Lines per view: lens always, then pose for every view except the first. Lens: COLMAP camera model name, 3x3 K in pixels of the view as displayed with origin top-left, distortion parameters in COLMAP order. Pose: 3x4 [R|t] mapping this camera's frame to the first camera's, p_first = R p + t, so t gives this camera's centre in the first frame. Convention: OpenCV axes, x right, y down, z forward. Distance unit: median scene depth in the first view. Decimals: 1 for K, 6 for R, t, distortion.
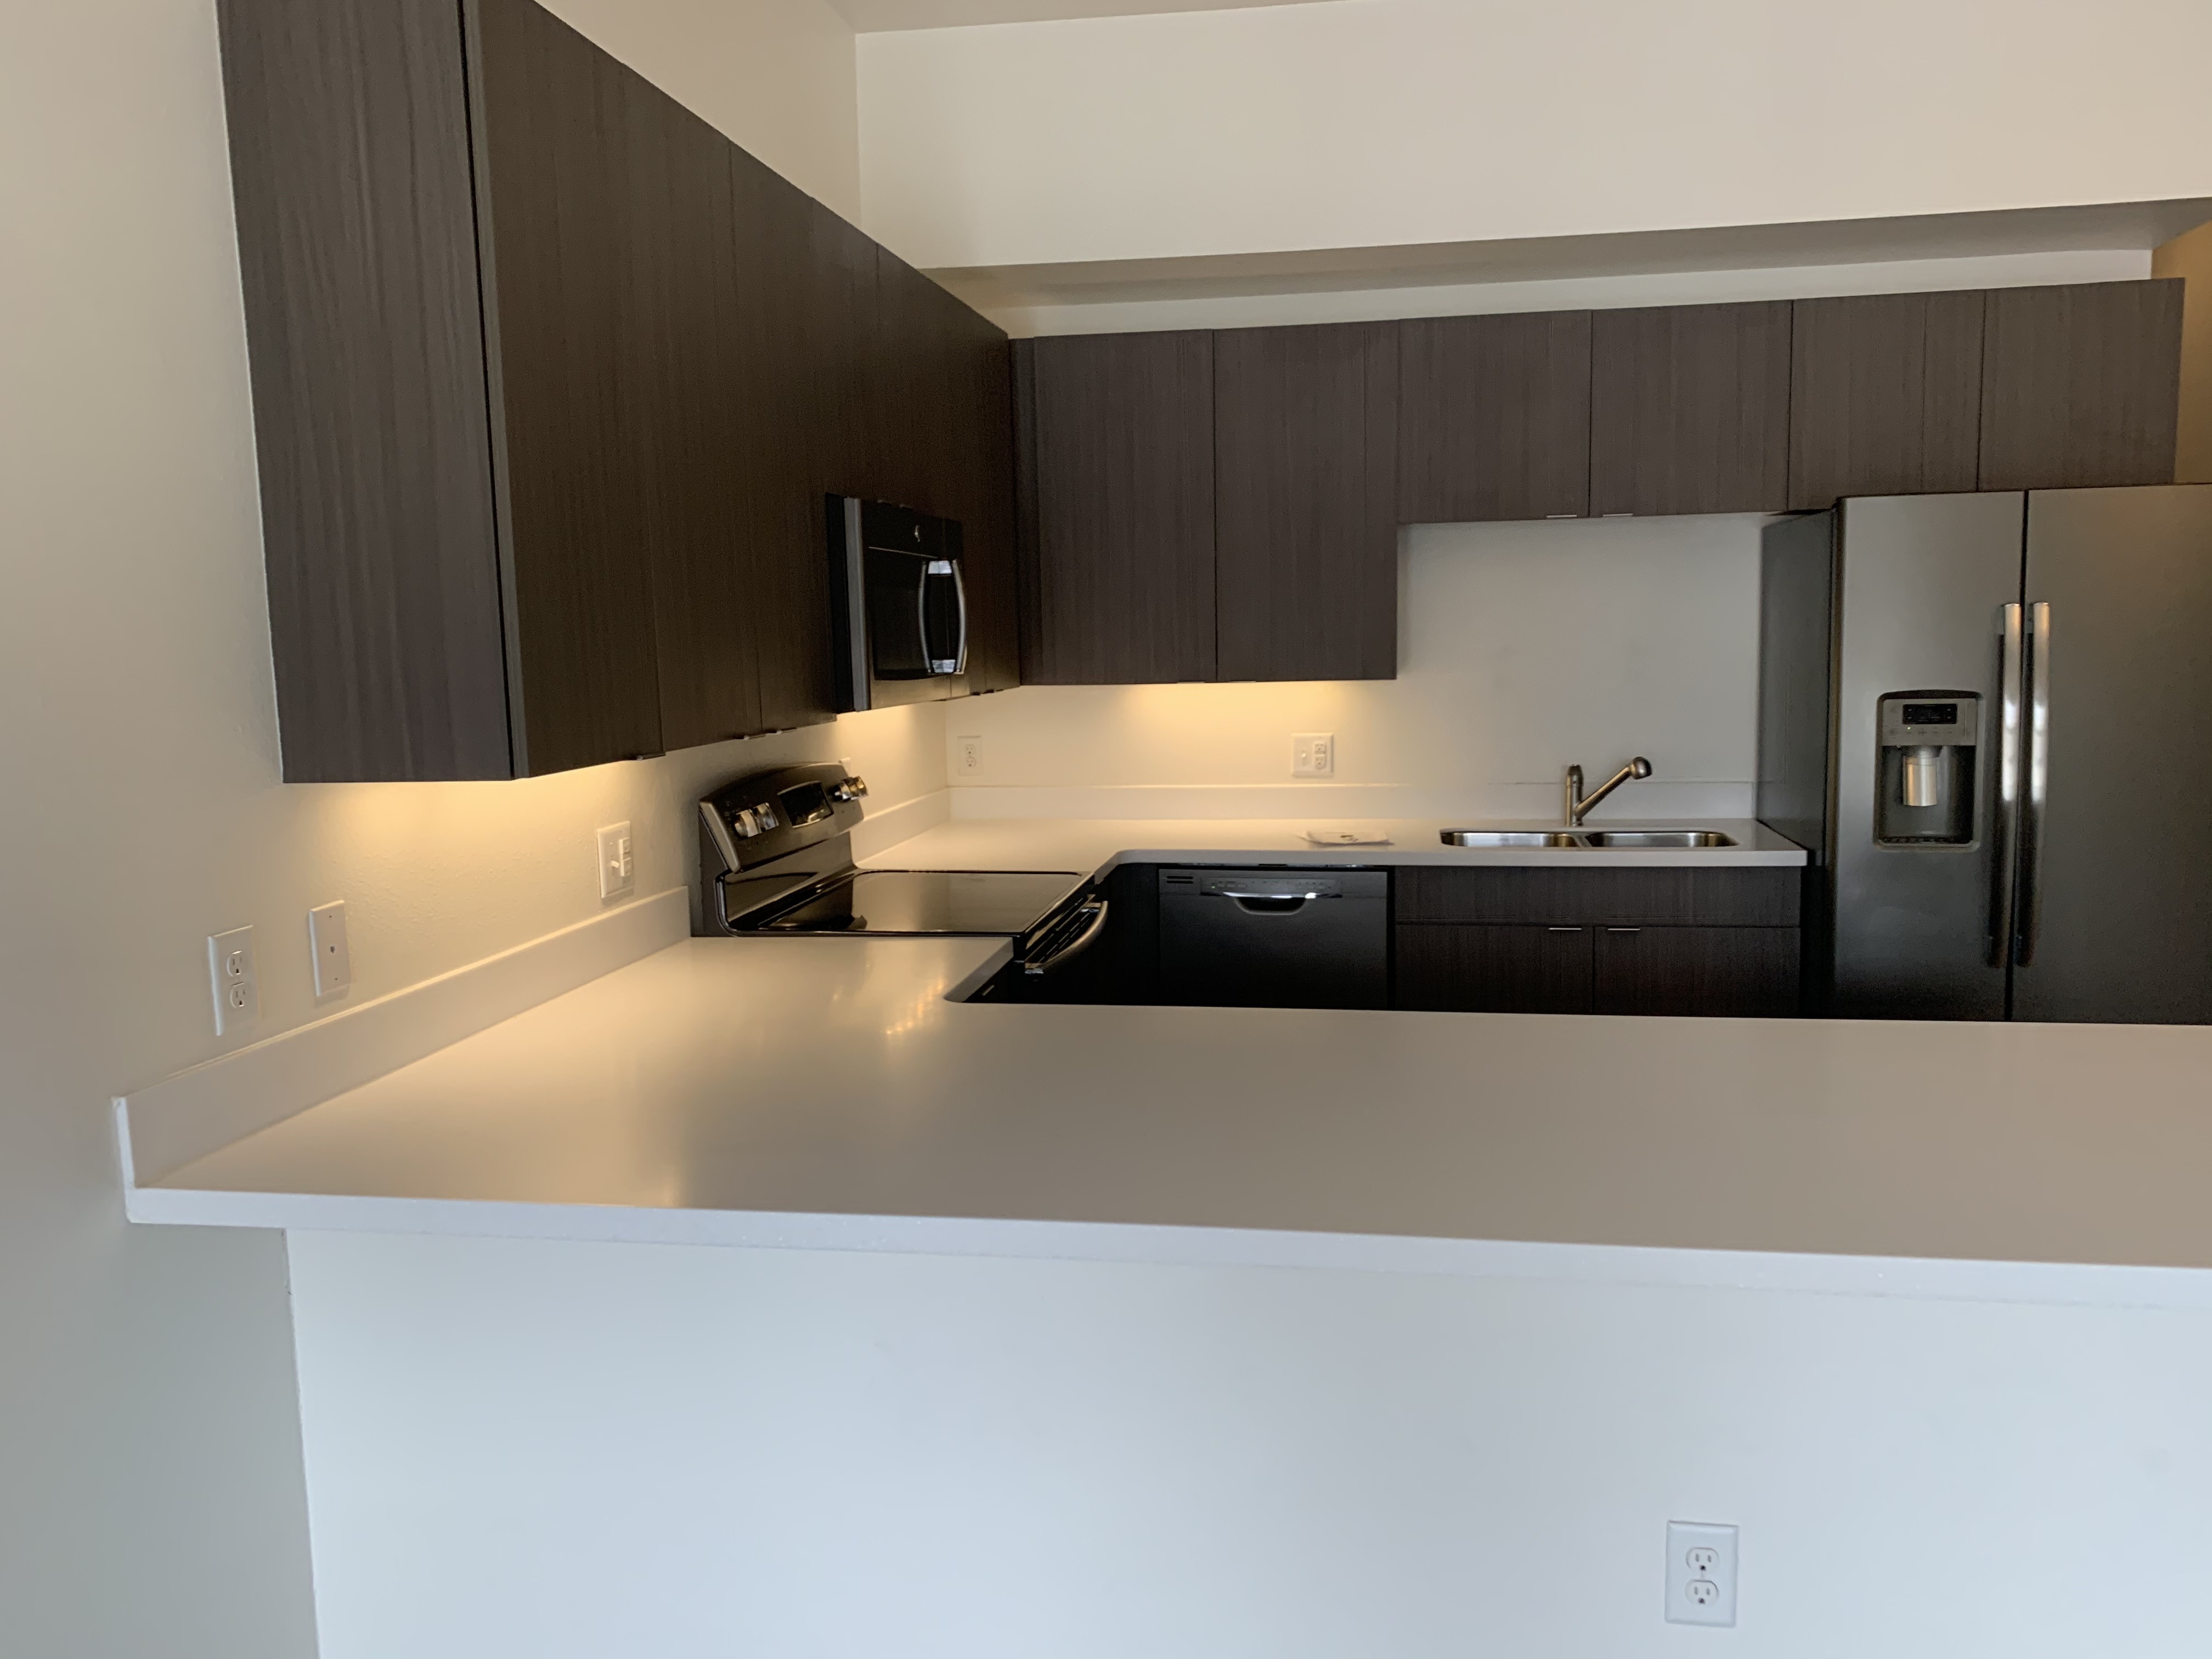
lens RADIAL K [[1679.3, 0, 1113.4], [0, 1679.3, 807.3], [0, 0, 1]] dist [0.086841, -0.088968]
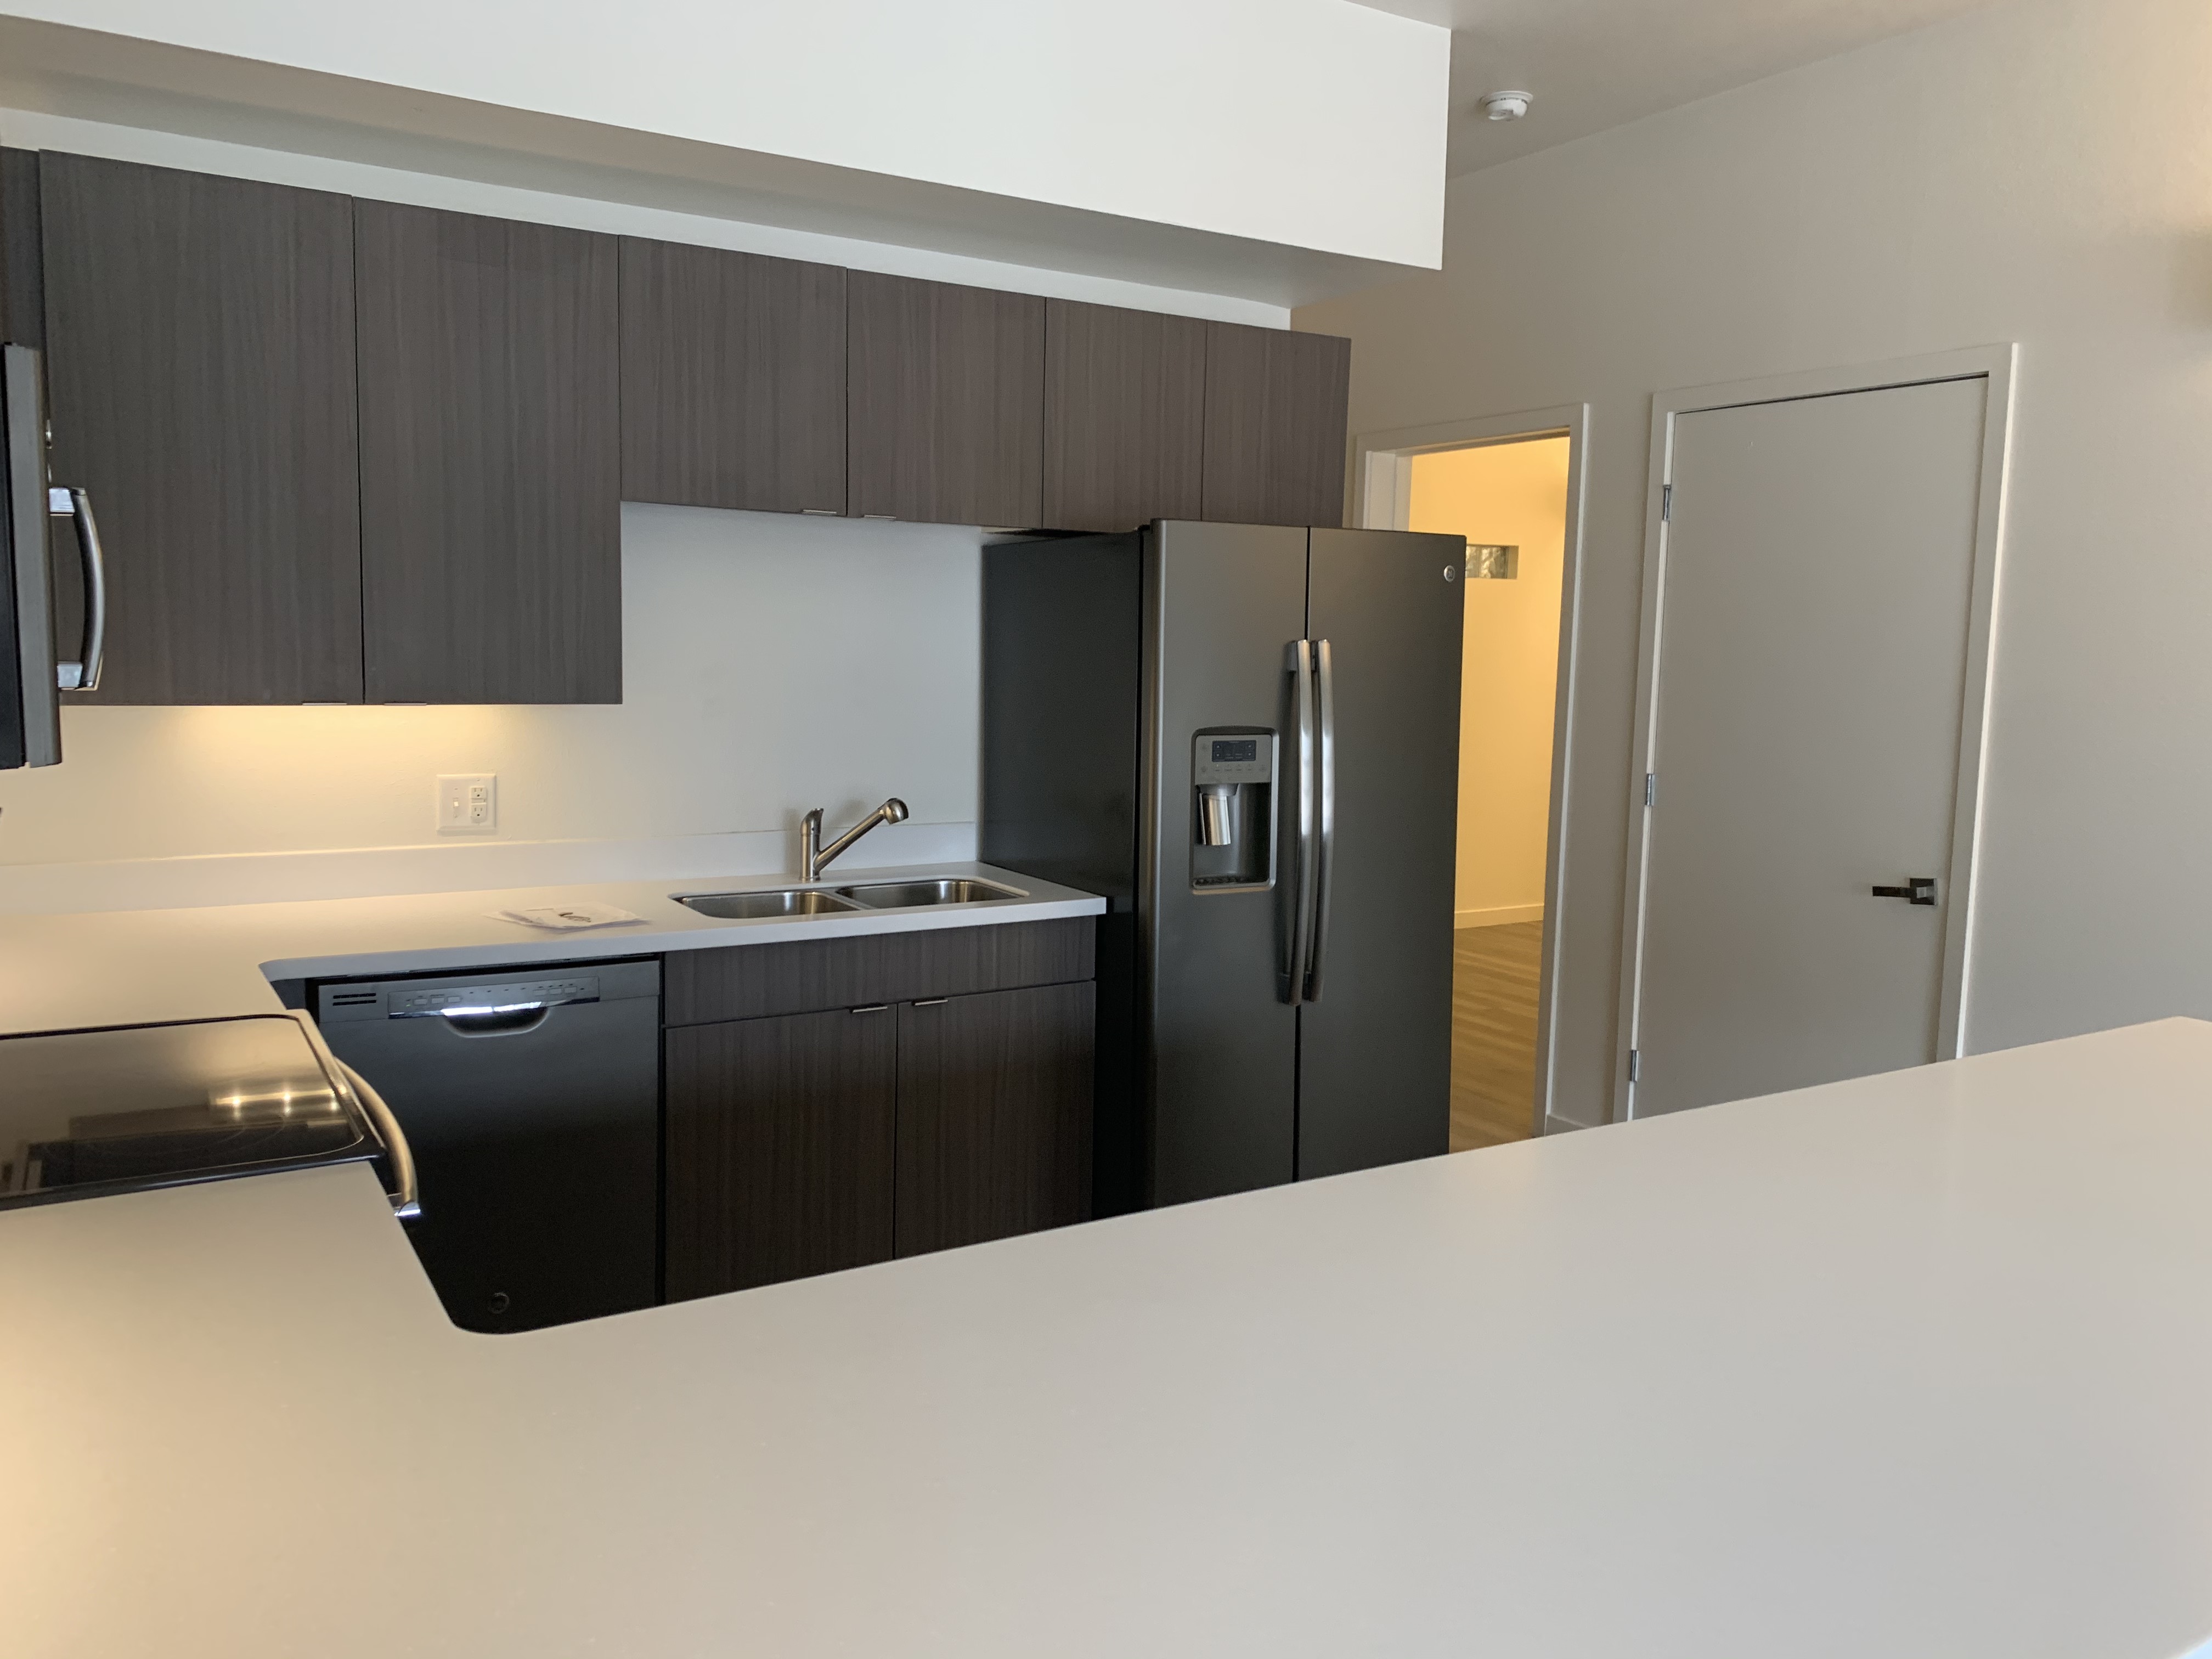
lens RADIAL K [[1665.4, 0, 1105.0], [0, 1665.4, 793.7], [0, 0, 1]] dist [0.076180, -0.081941]
pose [[0.753486, -0.024521, 0.657007, -0.176301], [0.034471, 0.999403, -0.002234, -0.027452], [-0.656560, 0.024331, 0.753881, 0.299376]]
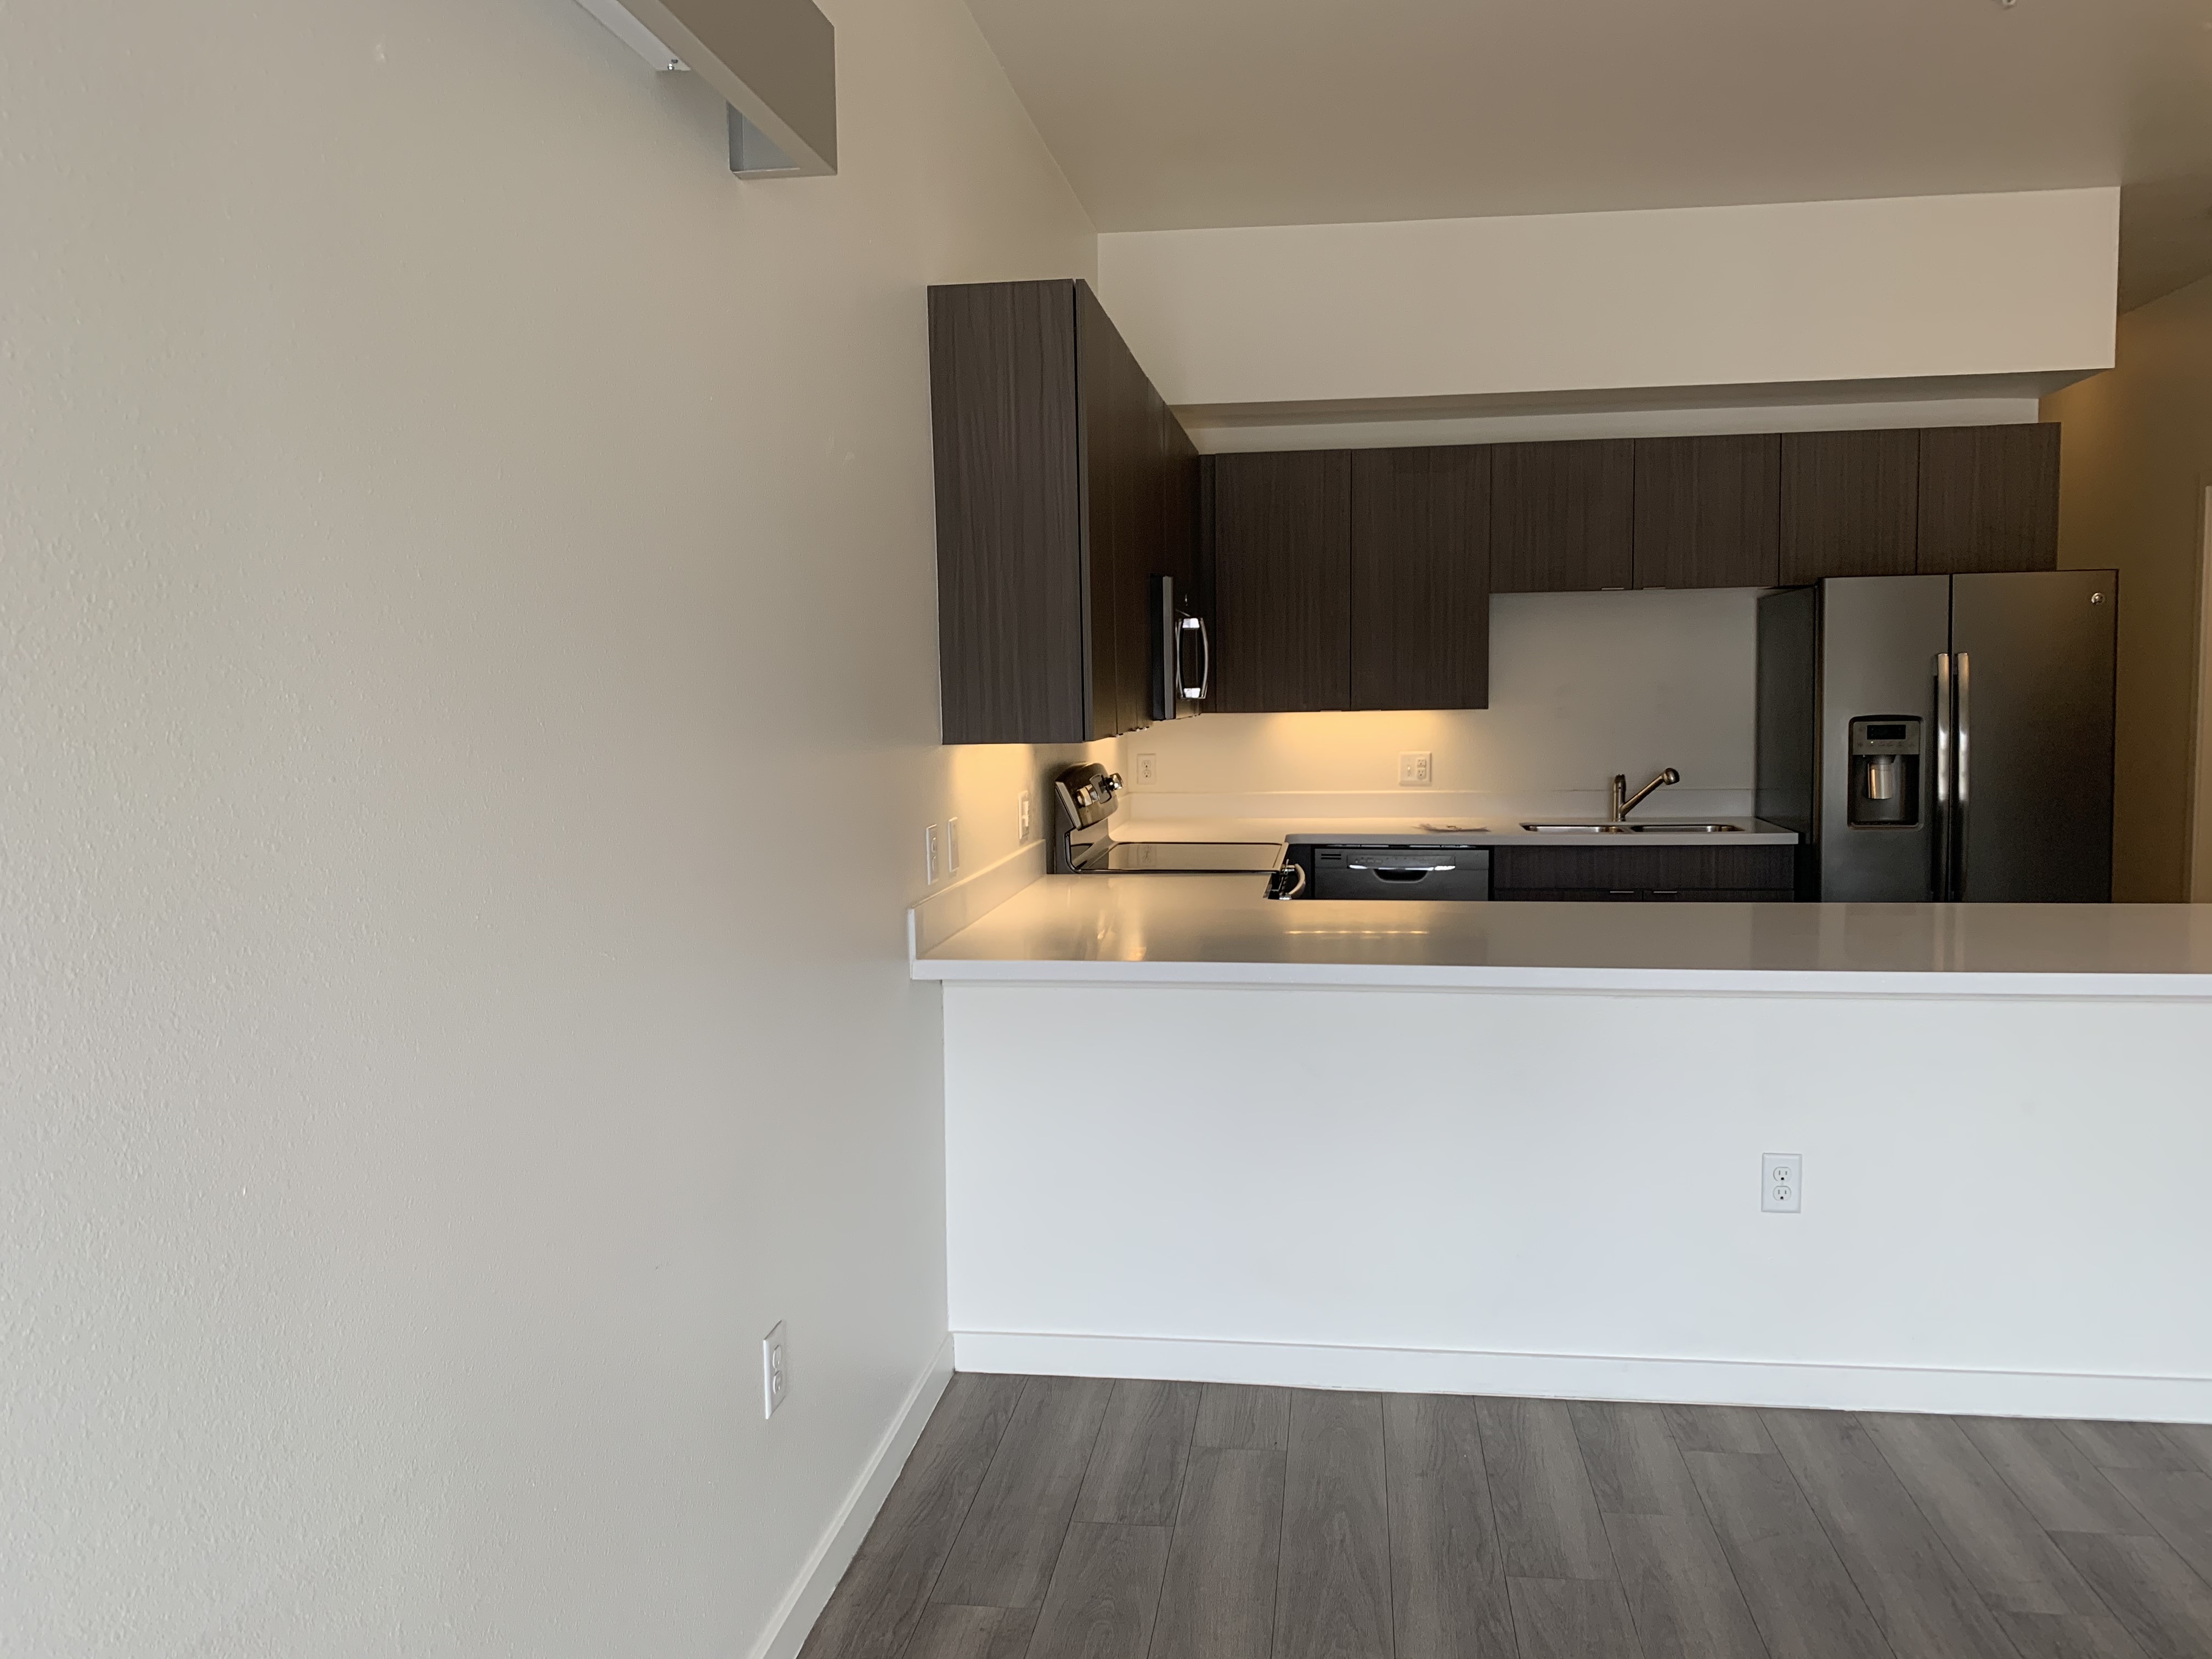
lens RADIAL K [[1665.4, 0, 1105.0], [0, 1665.4, 793.7], [0, 0, 1]] dist [0.076180, -0.081941]
pose [[0.999705, 0.004579, 0.023857, -0.174257], [-0.003562, 0.999090, -0.042499, 0.050685], [-0.024030, 0.042401, 0.998812, -0.326064]]
